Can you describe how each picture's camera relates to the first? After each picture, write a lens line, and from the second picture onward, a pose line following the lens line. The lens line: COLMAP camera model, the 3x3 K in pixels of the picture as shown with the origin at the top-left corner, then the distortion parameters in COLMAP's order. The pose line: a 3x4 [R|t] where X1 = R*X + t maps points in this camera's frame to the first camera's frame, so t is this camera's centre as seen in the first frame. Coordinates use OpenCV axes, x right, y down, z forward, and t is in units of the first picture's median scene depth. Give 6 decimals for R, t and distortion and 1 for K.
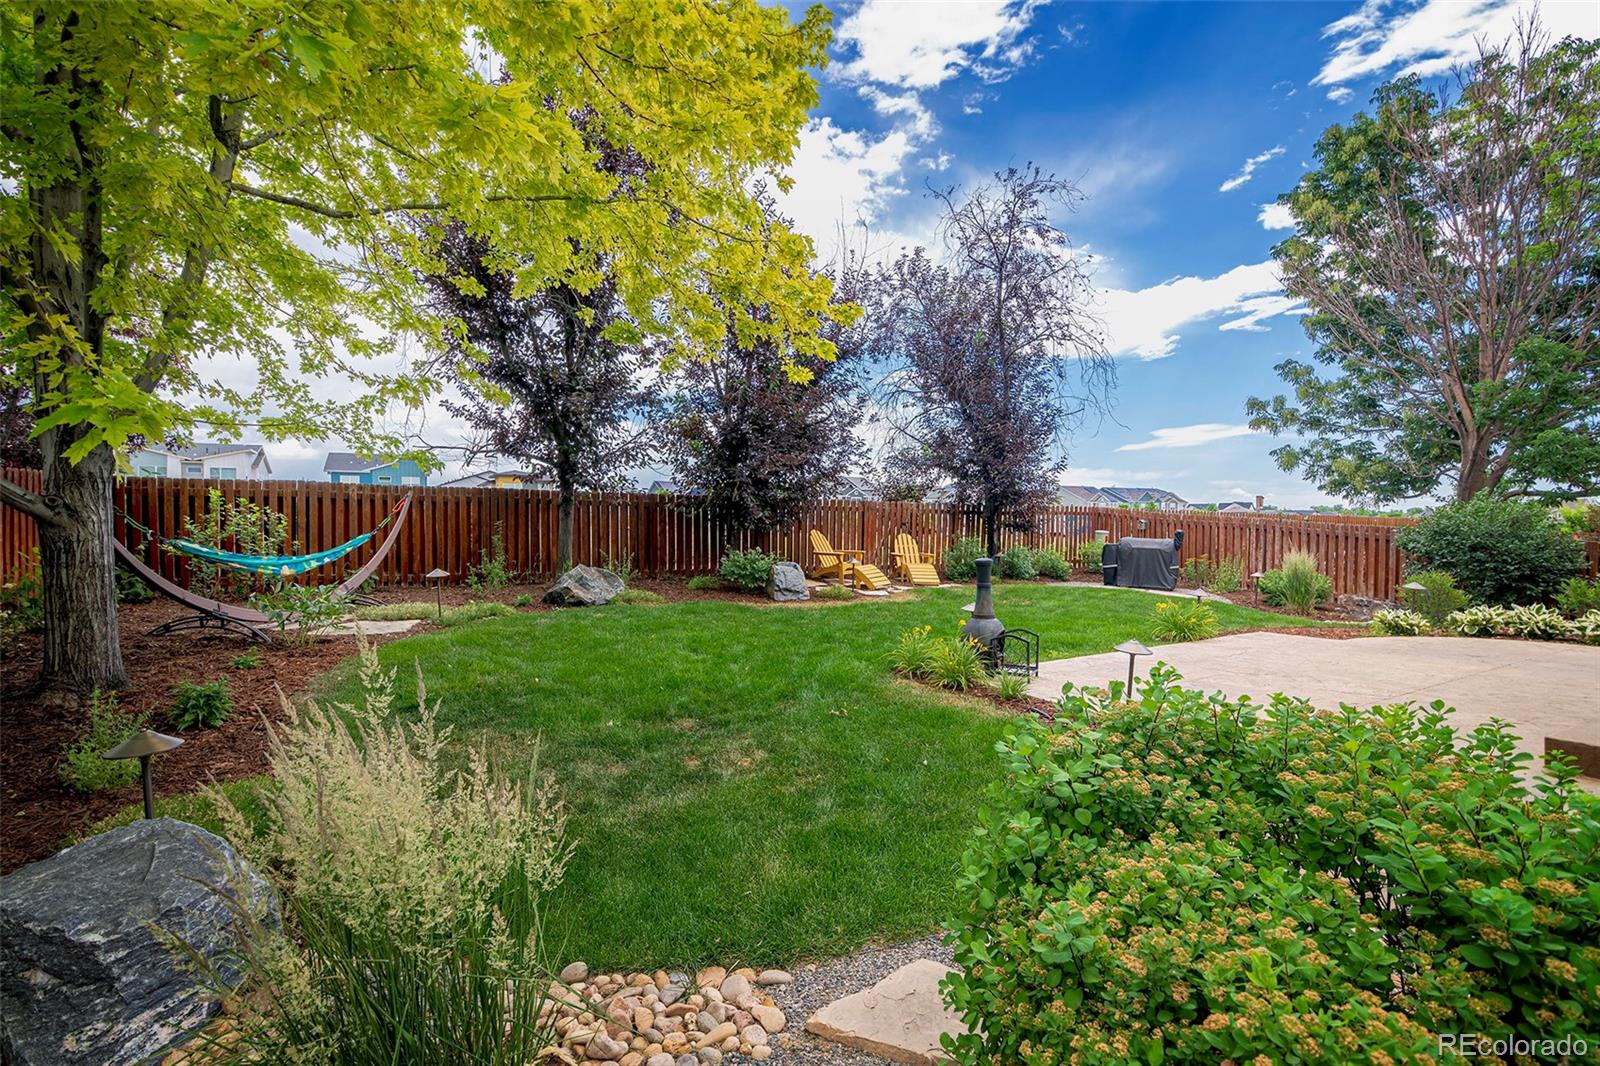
lens RADIAL K [[795.5, 0, 800.0], [0, 795.5, 533.0], [0, 0, 1]] dist [-0.019845, 0.002696]
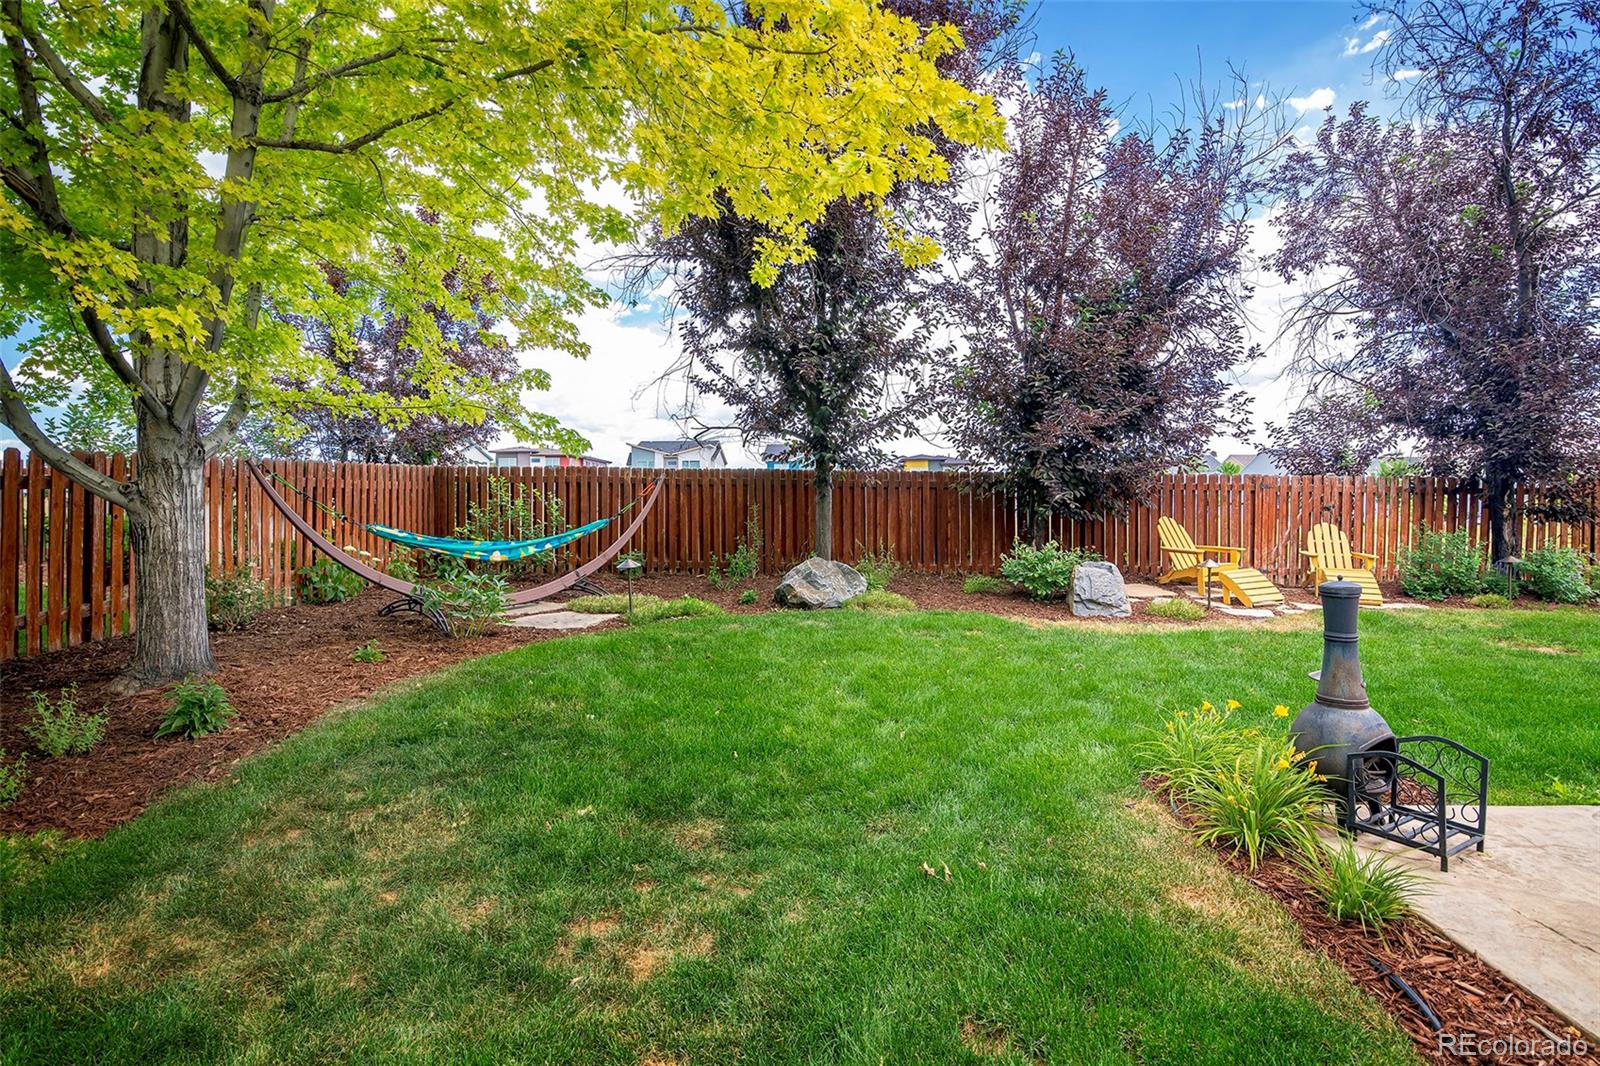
lens RADIAL K [[776.0, 0, 800.3], [0, 776.0, 495.8], [0, 0, 1]] dist [-0.018004, 0.000956]
pose [[0.844848, -0.007327, -0.534957, 0.130060], [-0.005992, 0.999714, -0.023156, -0.005424], [0.534973, 0.022769, 0.844562, 0.267444]]
